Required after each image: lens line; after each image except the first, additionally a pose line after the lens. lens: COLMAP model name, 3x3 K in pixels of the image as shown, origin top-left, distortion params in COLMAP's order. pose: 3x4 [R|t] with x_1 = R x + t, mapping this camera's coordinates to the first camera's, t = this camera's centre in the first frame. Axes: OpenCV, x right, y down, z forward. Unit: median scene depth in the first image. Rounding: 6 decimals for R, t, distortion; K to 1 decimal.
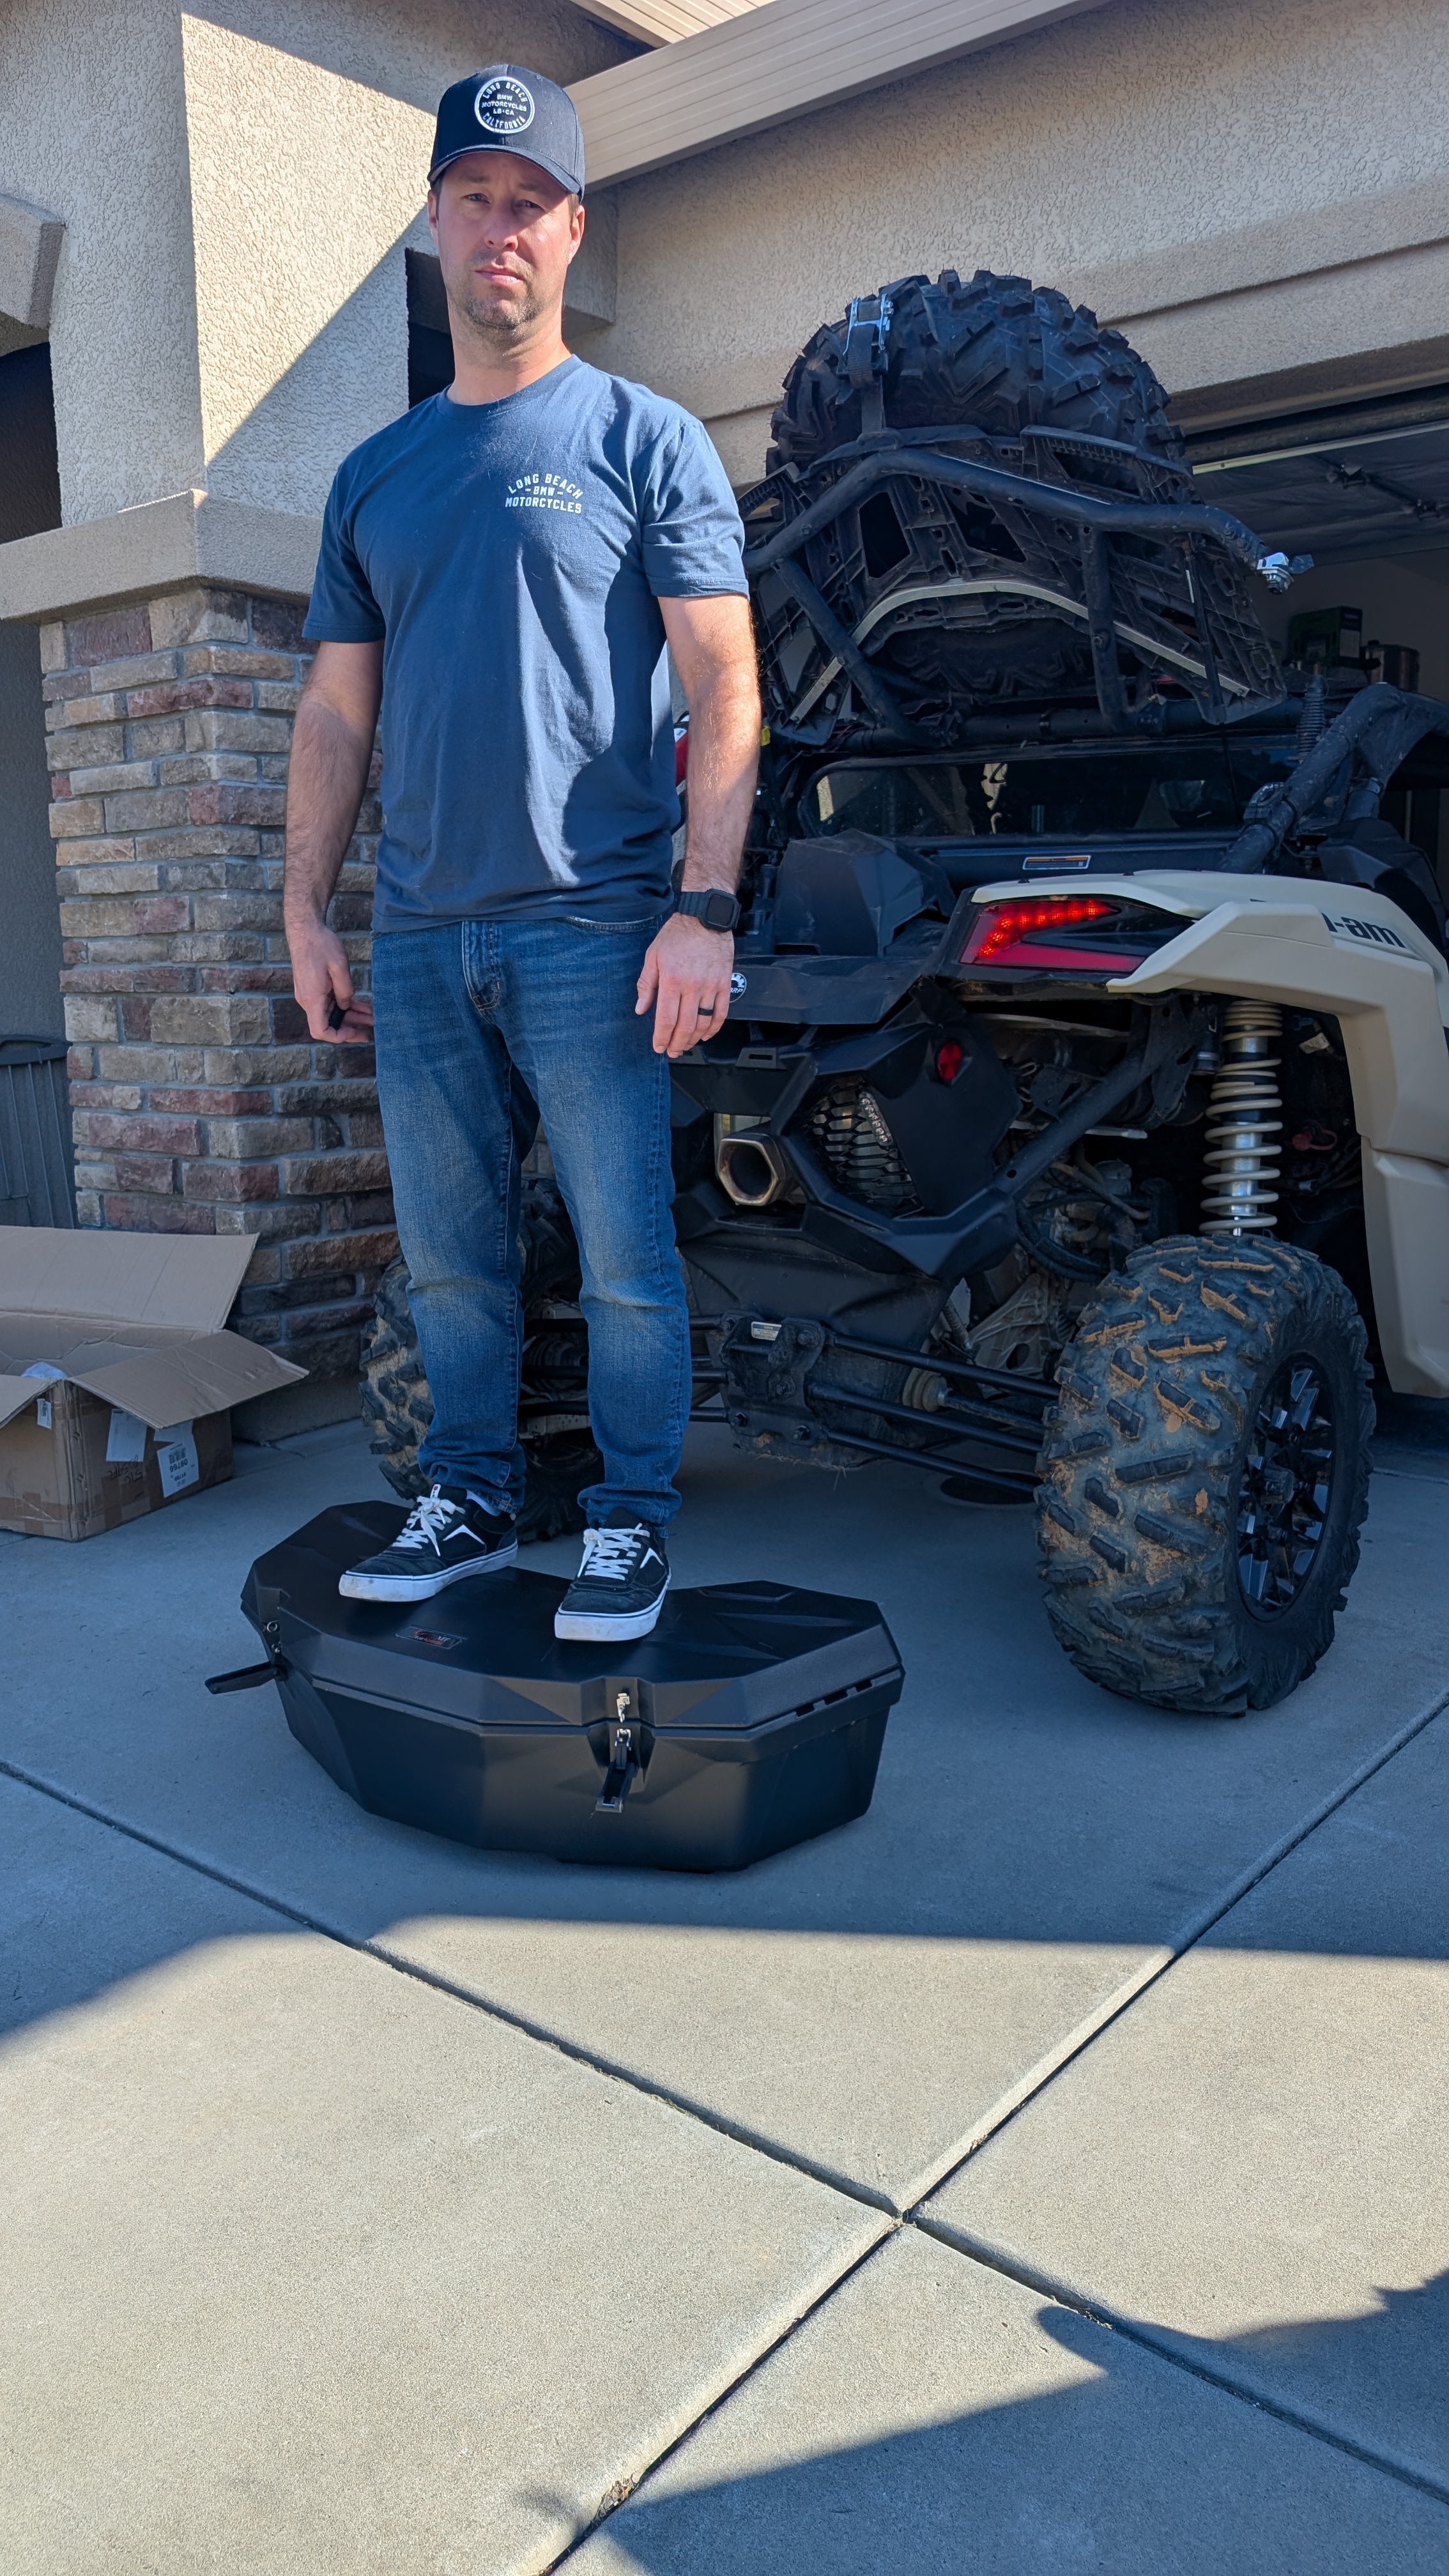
lens RADIAL K [[1943.3, 0, 724.5], [0, 1943.3, 1288.0], [0, 0, 1]] dist [0.174164, -0.505174]
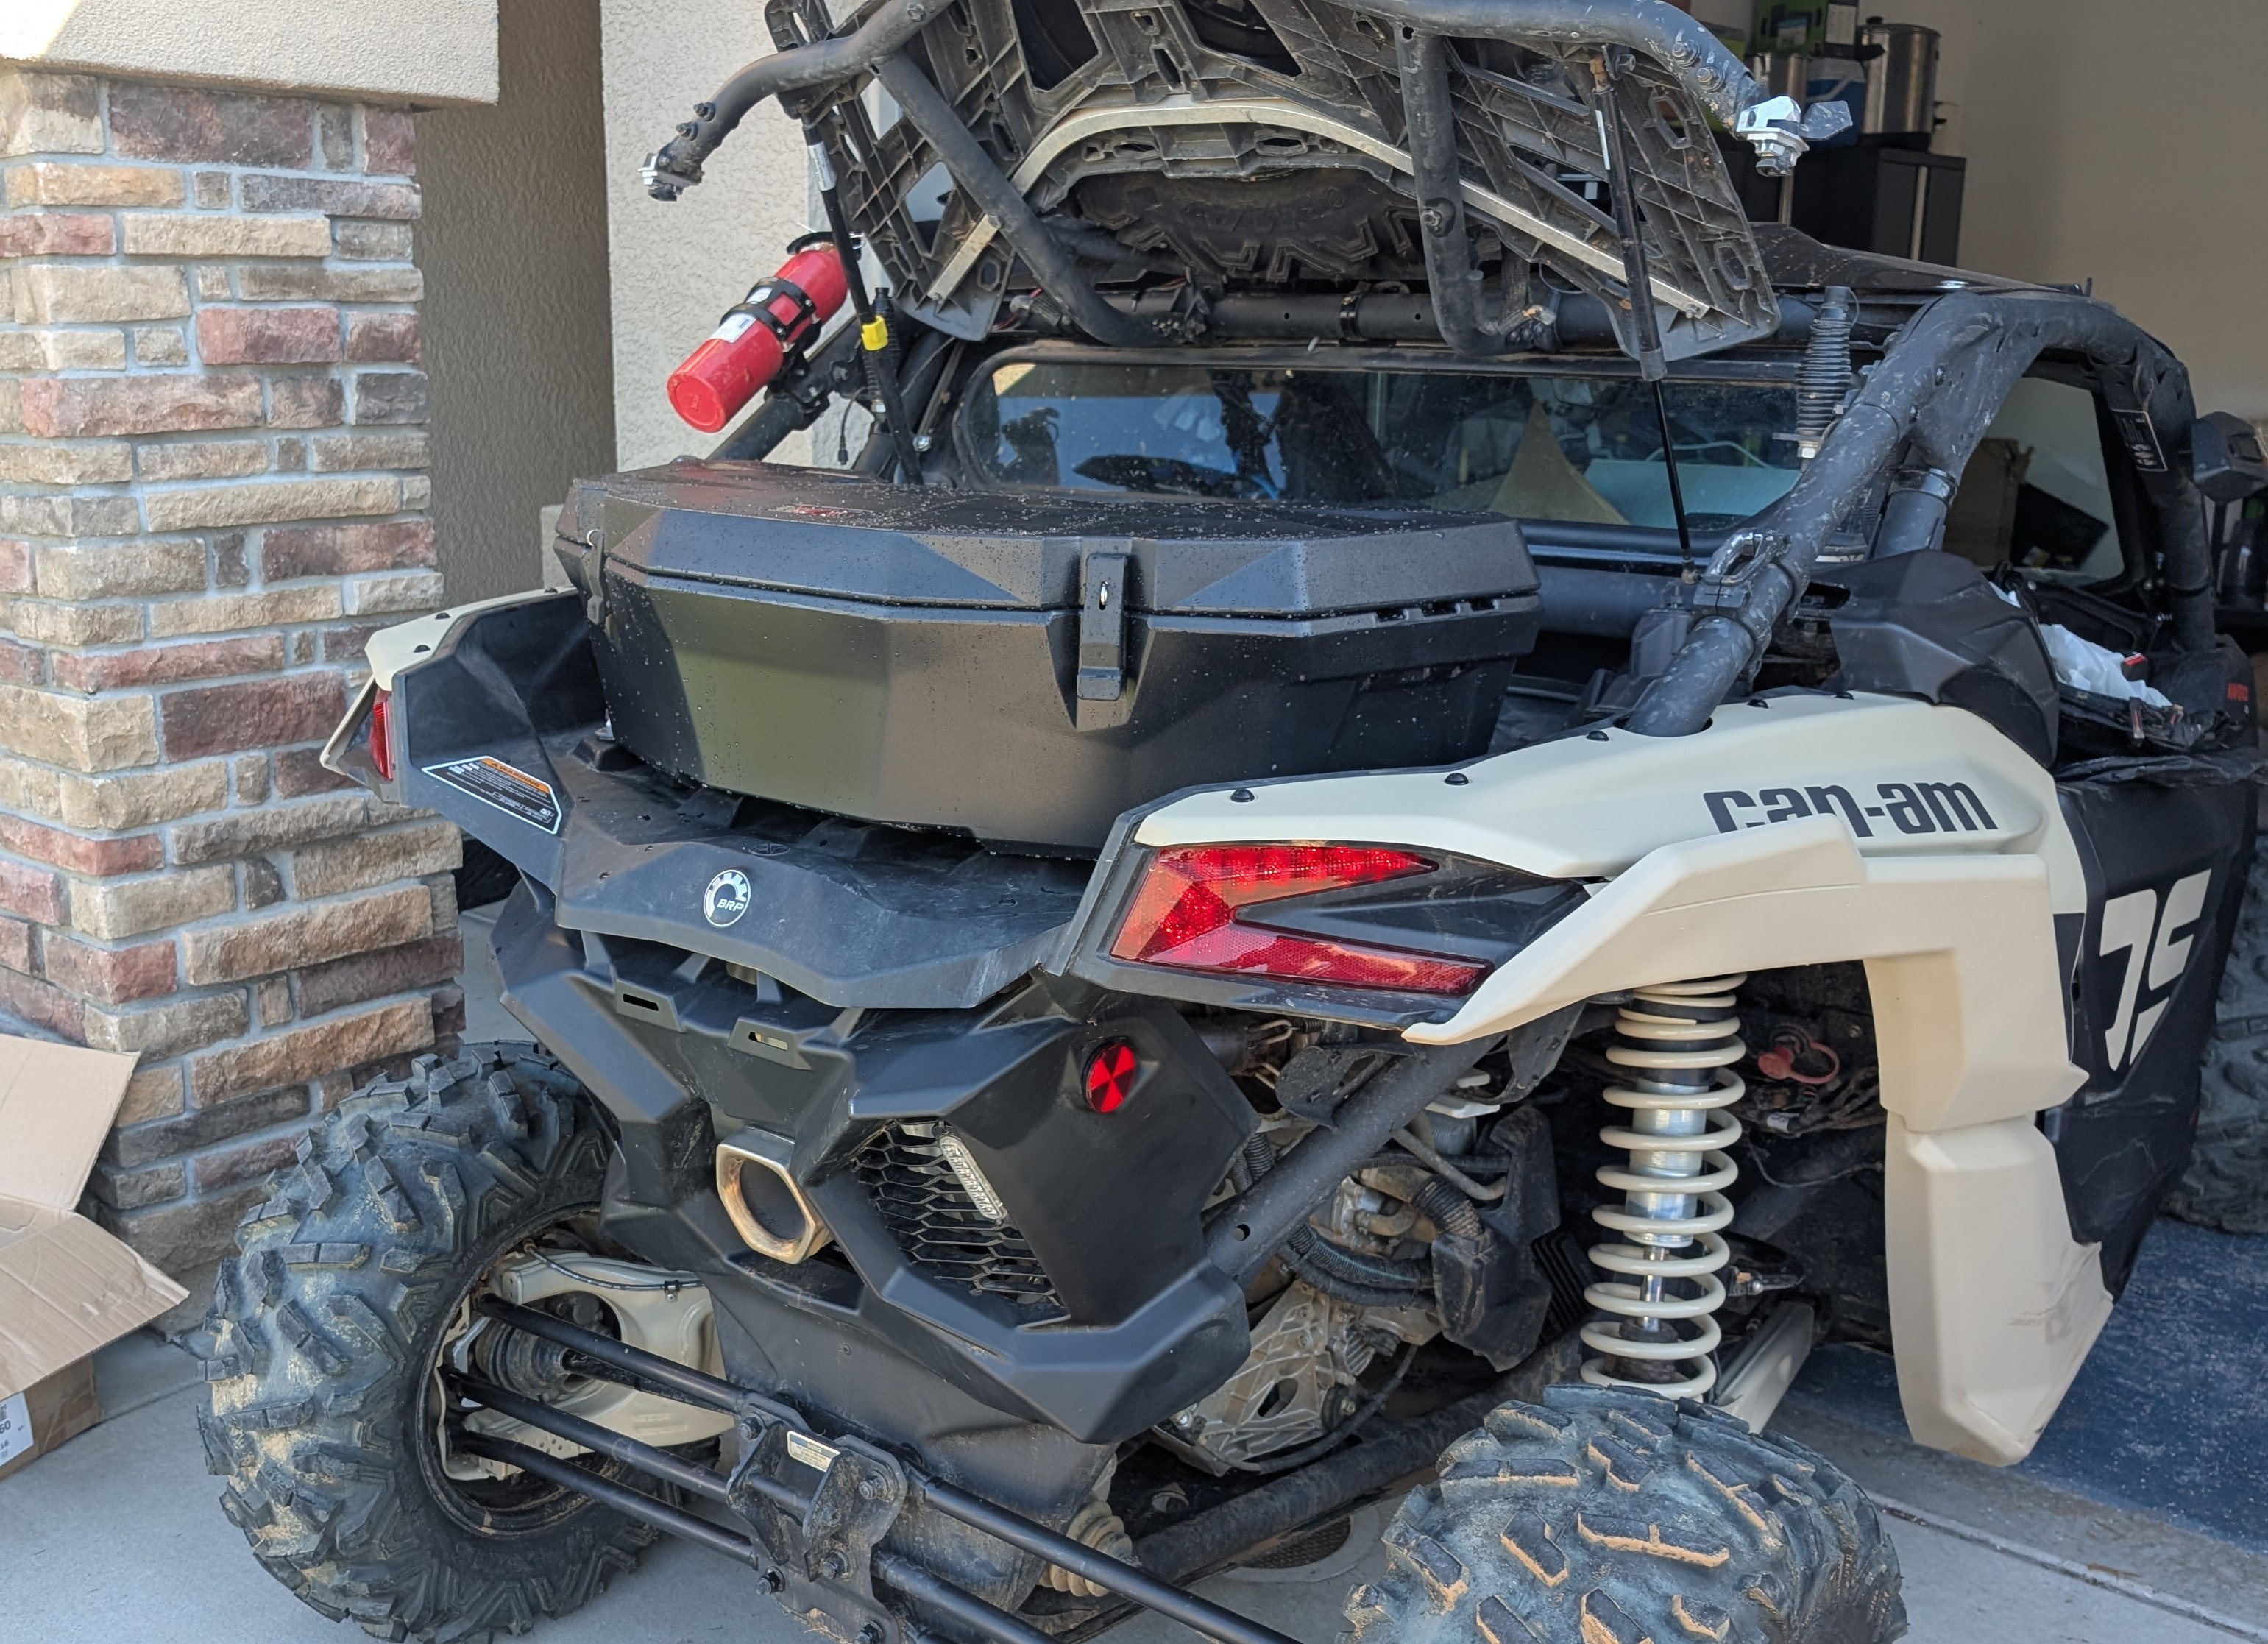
lens RADIAL K [[2254.2, 0, 866.0], [0, 2254.2, 862.2], [0, 0, 1]] dist [0.098993, -0.221231]
pose [[0.996949, 0.015762, -0.076442, 0.071254], [-0.010912, 0.997925, 0.063454, -0.159994], [0.077283, -0.062426, 0.995053, 0.292585]]
